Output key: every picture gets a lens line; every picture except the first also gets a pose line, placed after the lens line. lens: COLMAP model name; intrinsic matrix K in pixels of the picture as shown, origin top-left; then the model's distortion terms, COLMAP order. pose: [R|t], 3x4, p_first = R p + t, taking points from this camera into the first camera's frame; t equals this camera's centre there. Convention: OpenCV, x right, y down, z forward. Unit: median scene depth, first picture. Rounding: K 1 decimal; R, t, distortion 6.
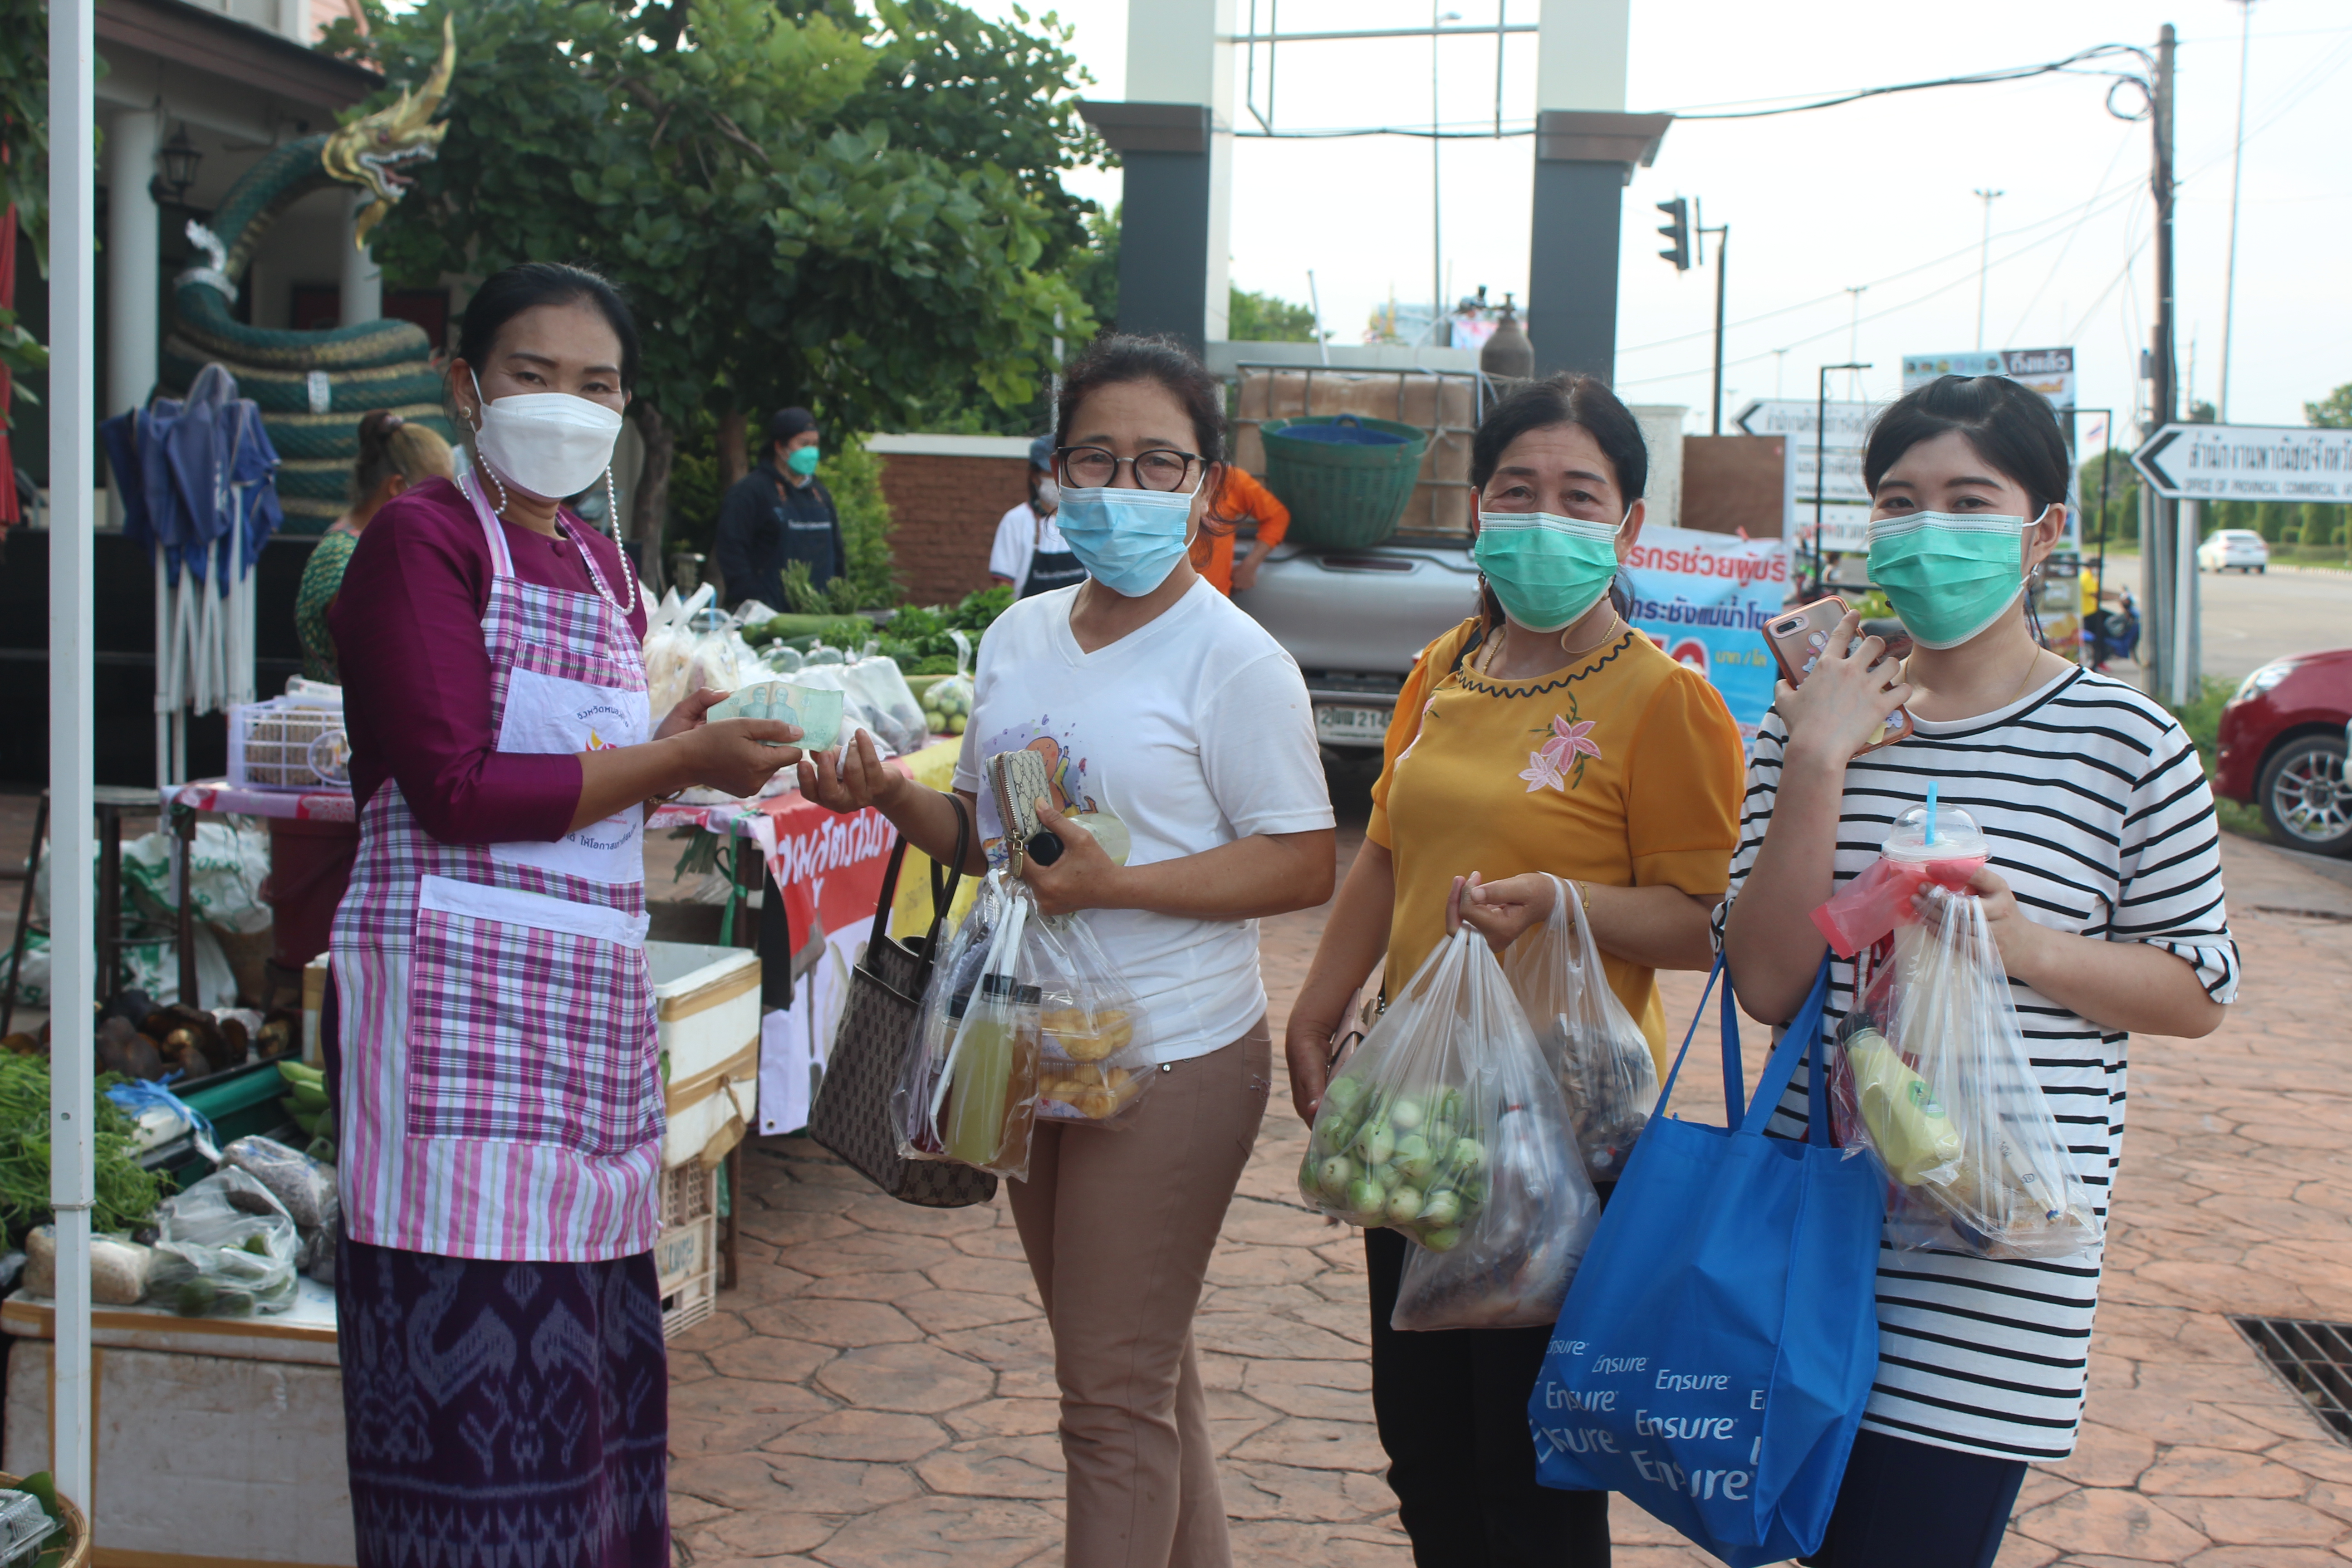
lens RADIAL K [[3378.1, 0, 1173.8], [0, 3378.1, 783.5], [0, 0, 1]] dist [-0.075914, 0.000000]
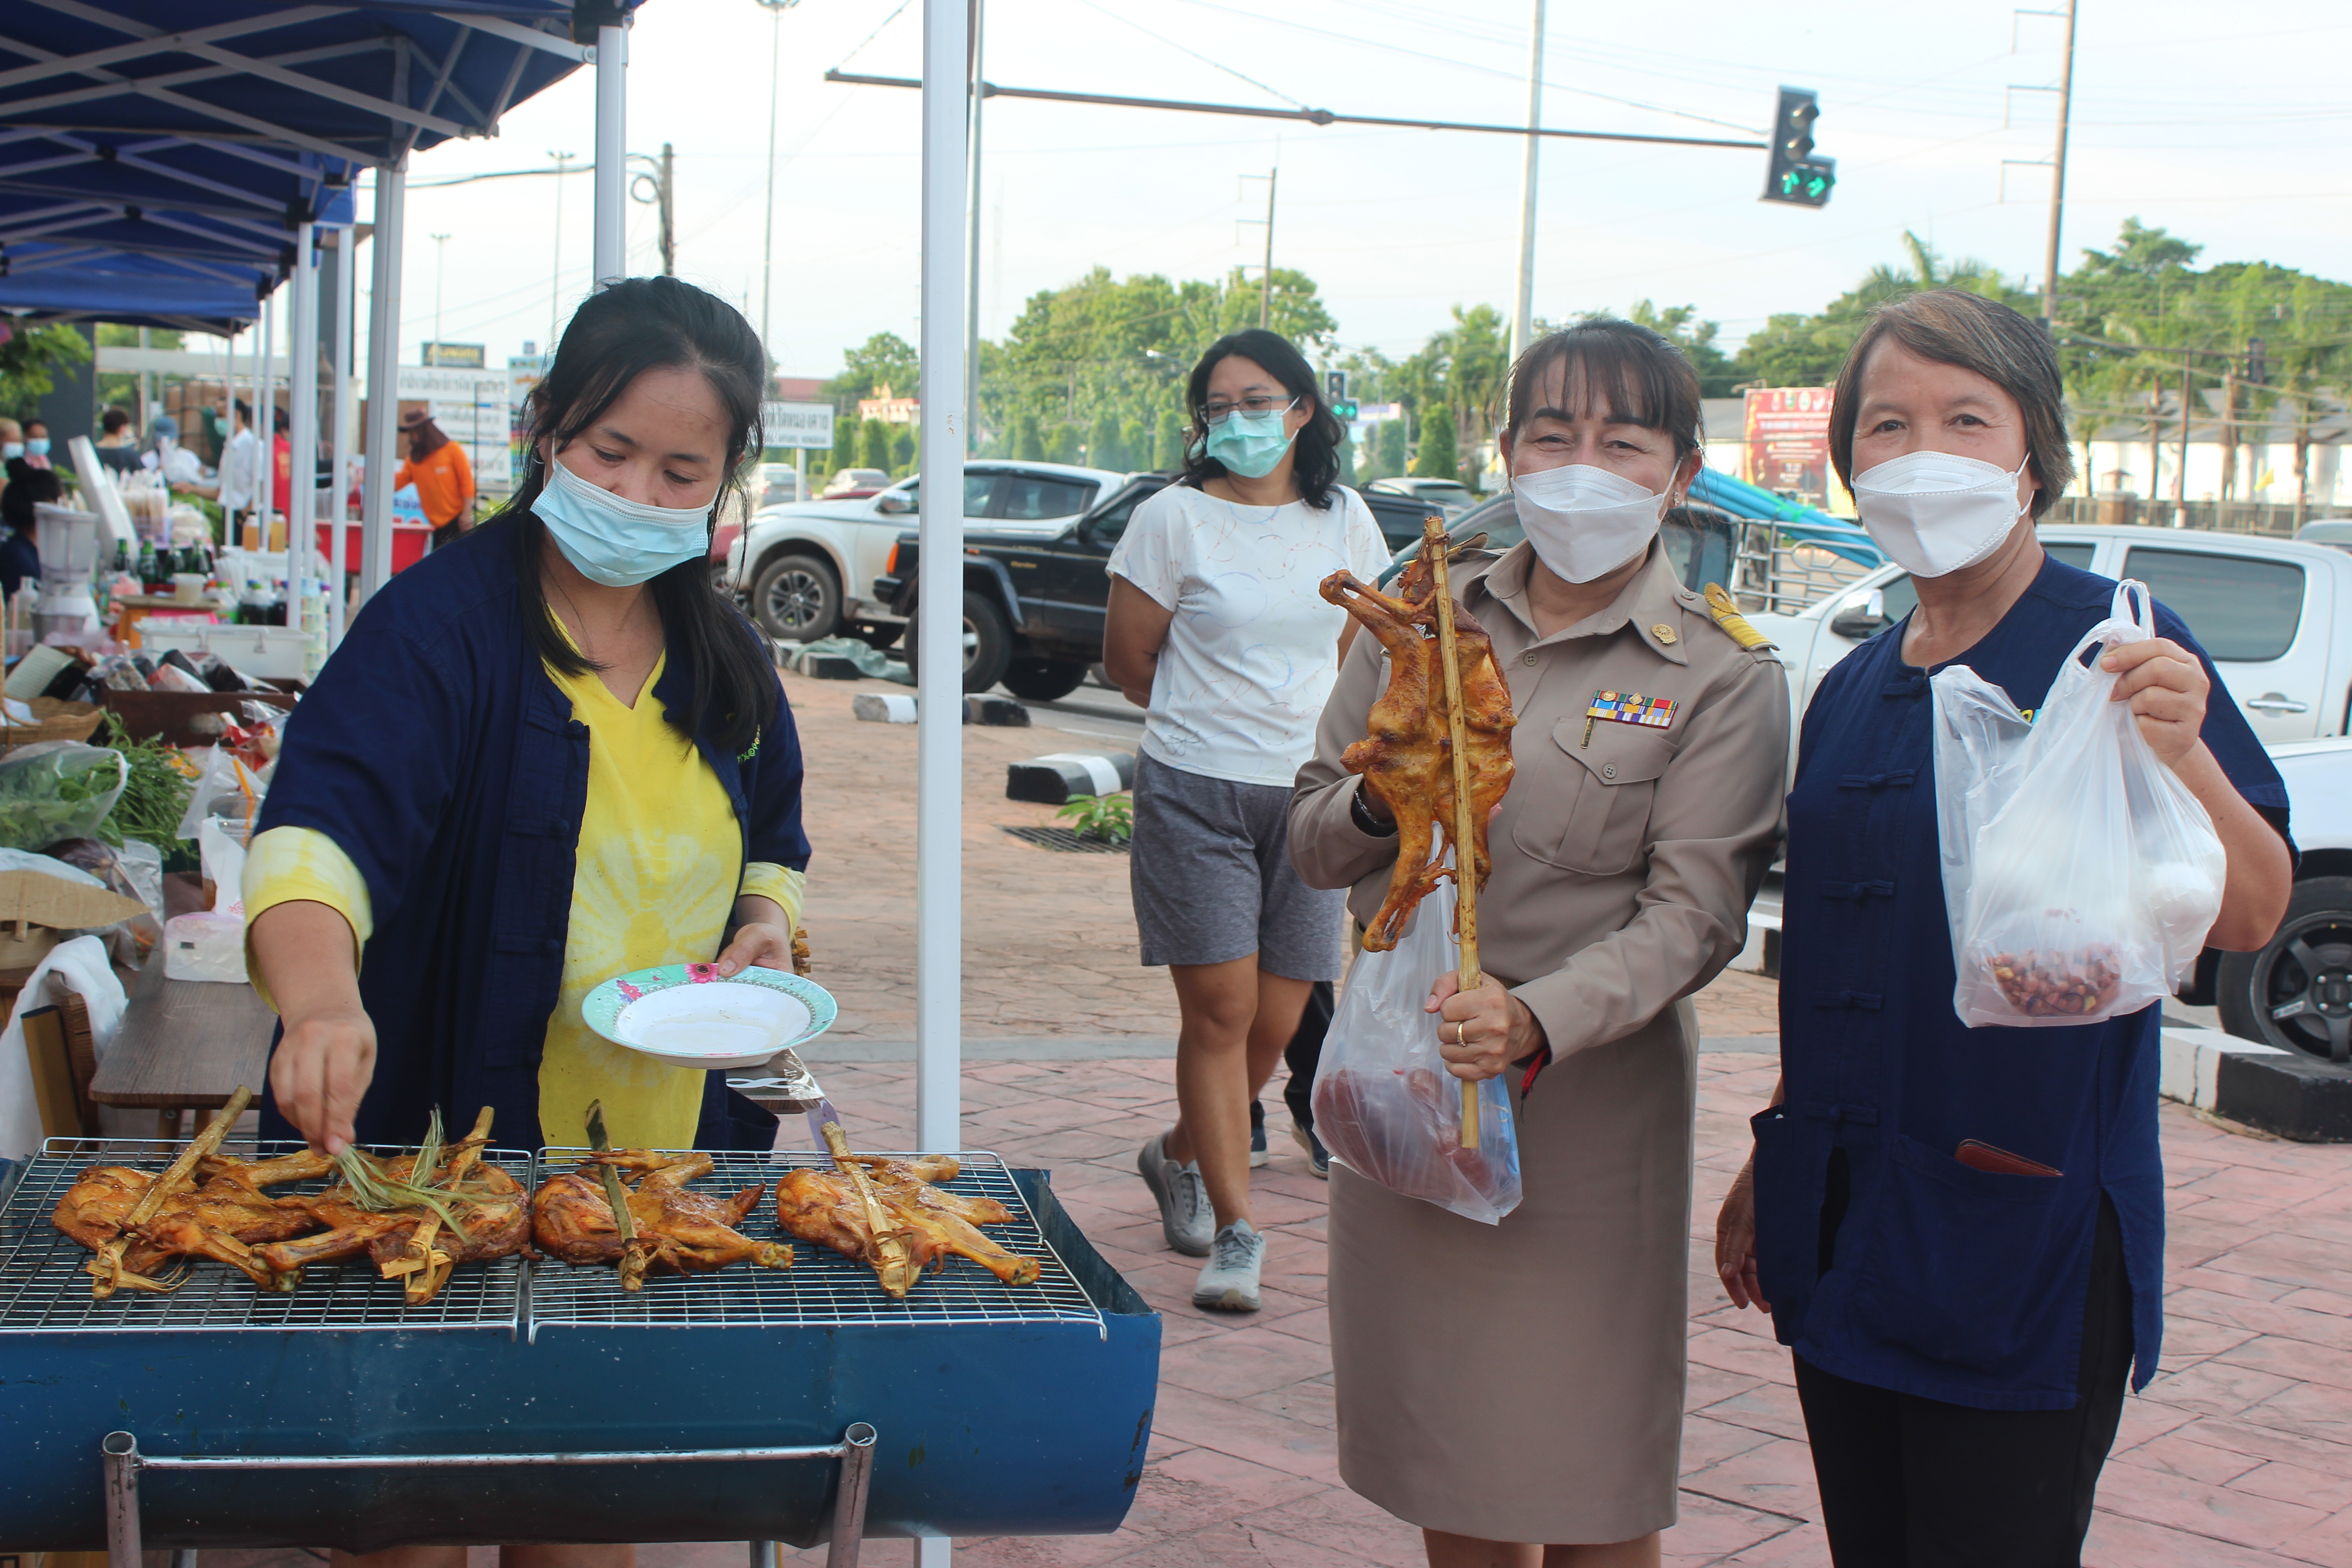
lens RADIAL K [[3333.3, 0, 1173.6], [0, 3333.3, 788.4], [0, 0, 1]] dist [-0.024621, 0.000000]
pose [[0.914806, -0.033280, 0.402521, -0.129332], [0.024184, 0.999325, 0.027661, 0.041304], [-0.403170, -0.015570, 0.914993, -0.547989]]
